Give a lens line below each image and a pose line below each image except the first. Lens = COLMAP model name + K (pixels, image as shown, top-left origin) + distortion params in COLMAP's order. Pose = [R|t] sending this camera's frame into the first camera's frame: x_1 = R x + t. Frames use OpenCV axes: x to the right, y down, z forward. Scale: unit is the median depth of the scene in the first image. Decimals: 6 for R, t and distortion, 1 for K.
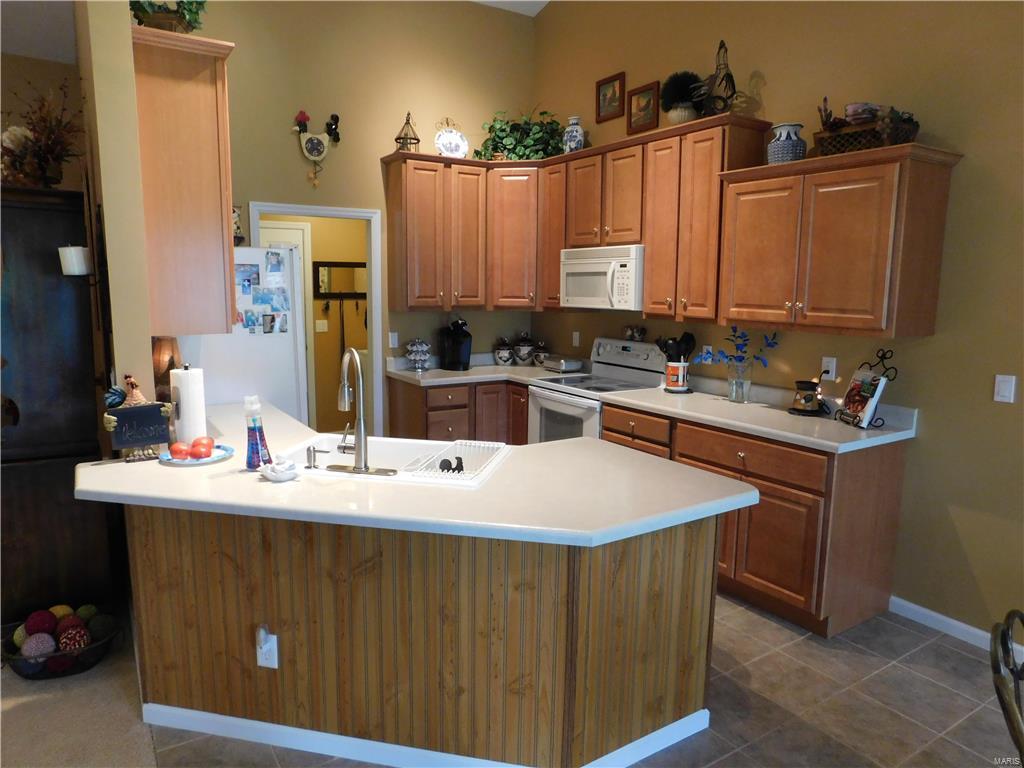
lens RADIAL K [[676.4, 0, 506.0], [0, 676.4, 386.5], [0, 0, 1]] dist [-0.064606, 0.051824]
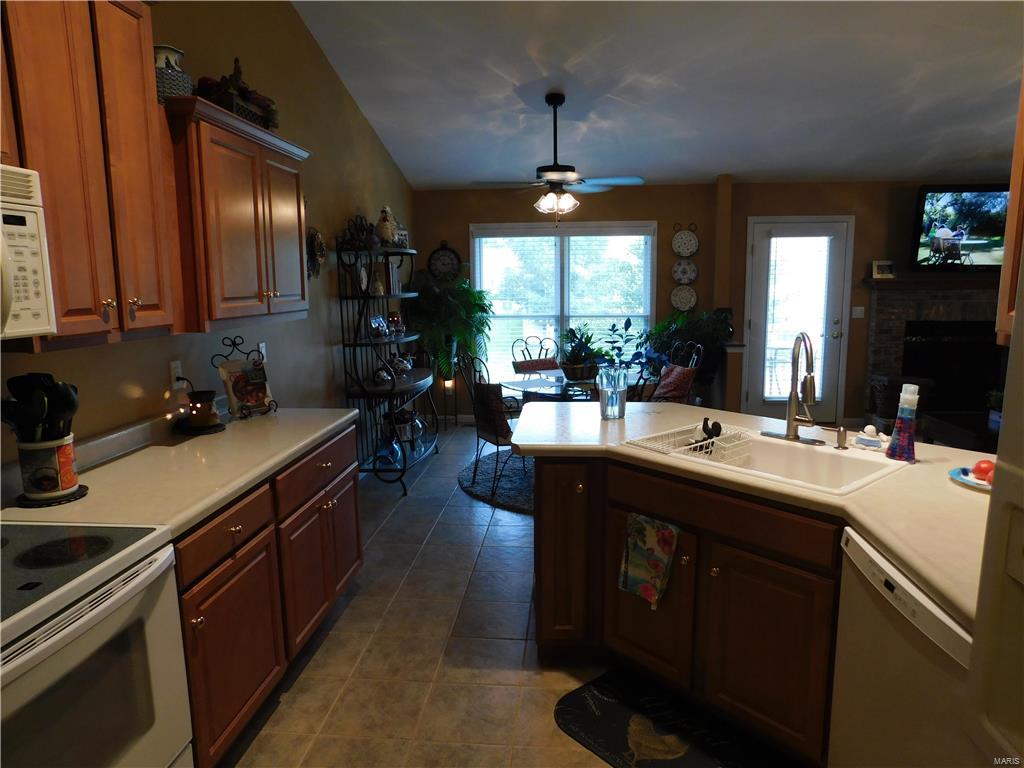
lens RADIAL K [[676.4, 0, 516.1], [0, 676.4, 385.4], [0, 0, 1]] dist [-0.064606, 0.051824]
pose [[-0.795684, -0.097421, 0.597826, -0.247571], [0.091825, 0.956172, 0.278033, -0.150655], [-0.598711, 0.276122, -0.751866, 1.016633]]
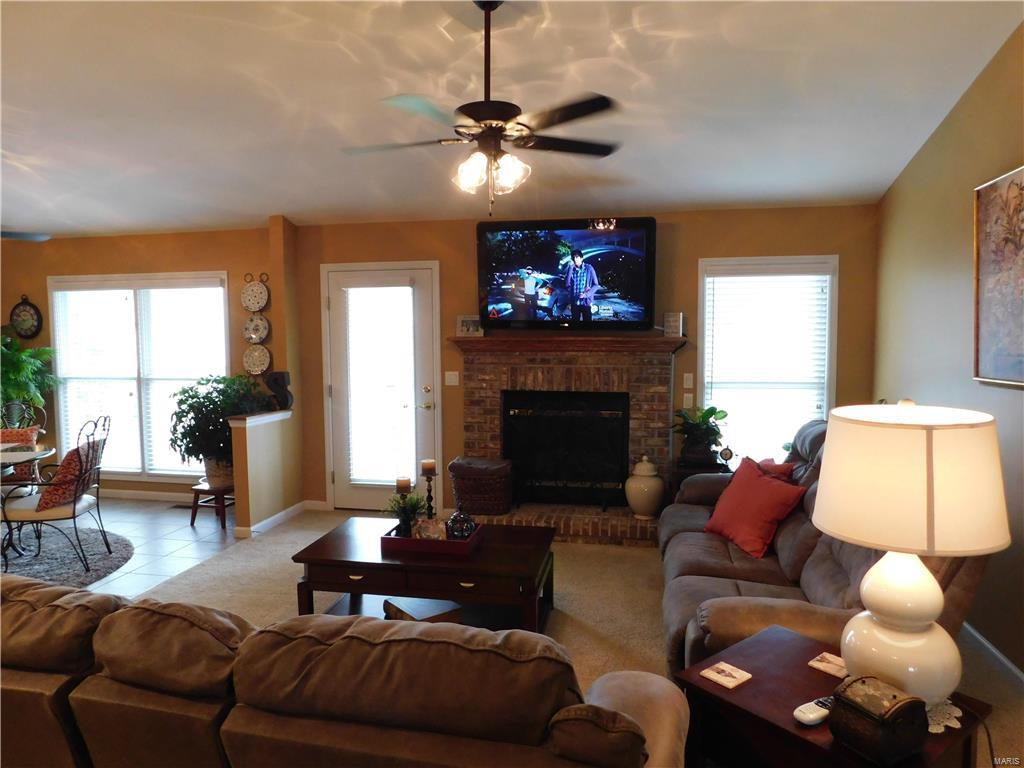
lens RADIAL K [[676.4, 0, 511.2], [0, 676.4, 384.0], [0, 0, 1]] dist [-0.064606, 0.051824]
pose [[-0.723435, -0.062948, 0.687517, -0.834636], [0.099434, 0.975952, 0.193985, -0.044624], [-0.683195, 0.208698, -0.699779, 0.222453]]
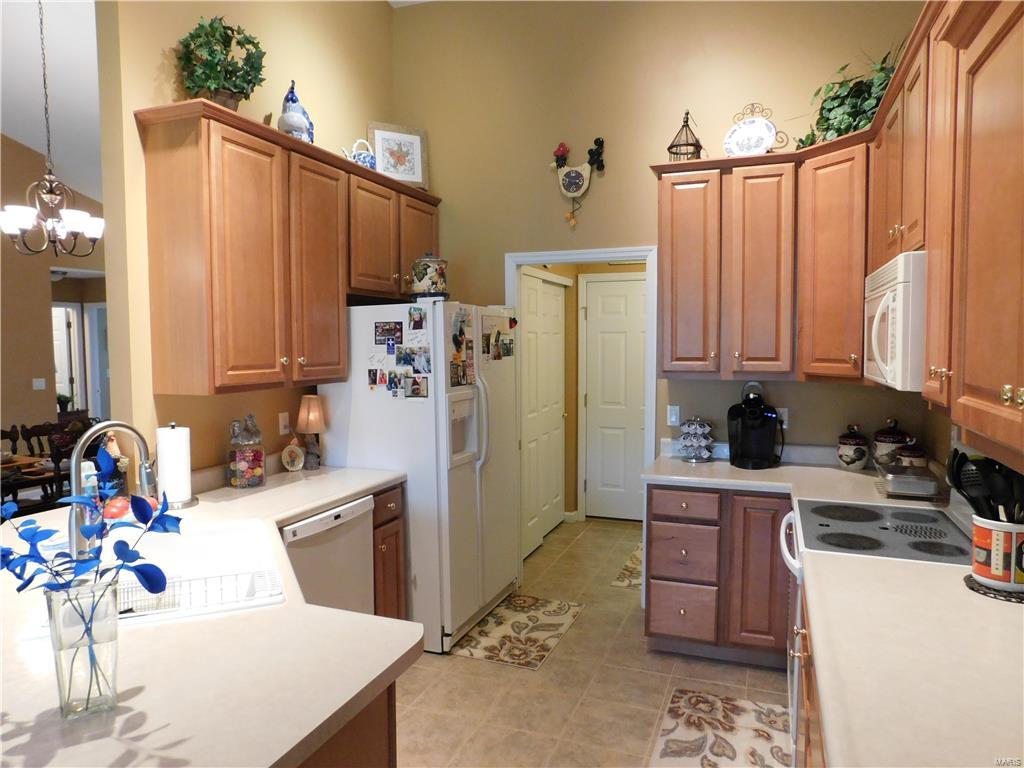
lens RADIAL K [[676.4, 0, 515.3], [0, 676.4, 385.9], [0, 0, 1]] dist [-0.064606, 0.051824]
pose [[0.598198, 0.039097, -0.800394, 0.365213], [-0.108992, 0.993497, -0.032929, -0.065191], [0.793902, 0.106935, 0.598569, 0.462719]]
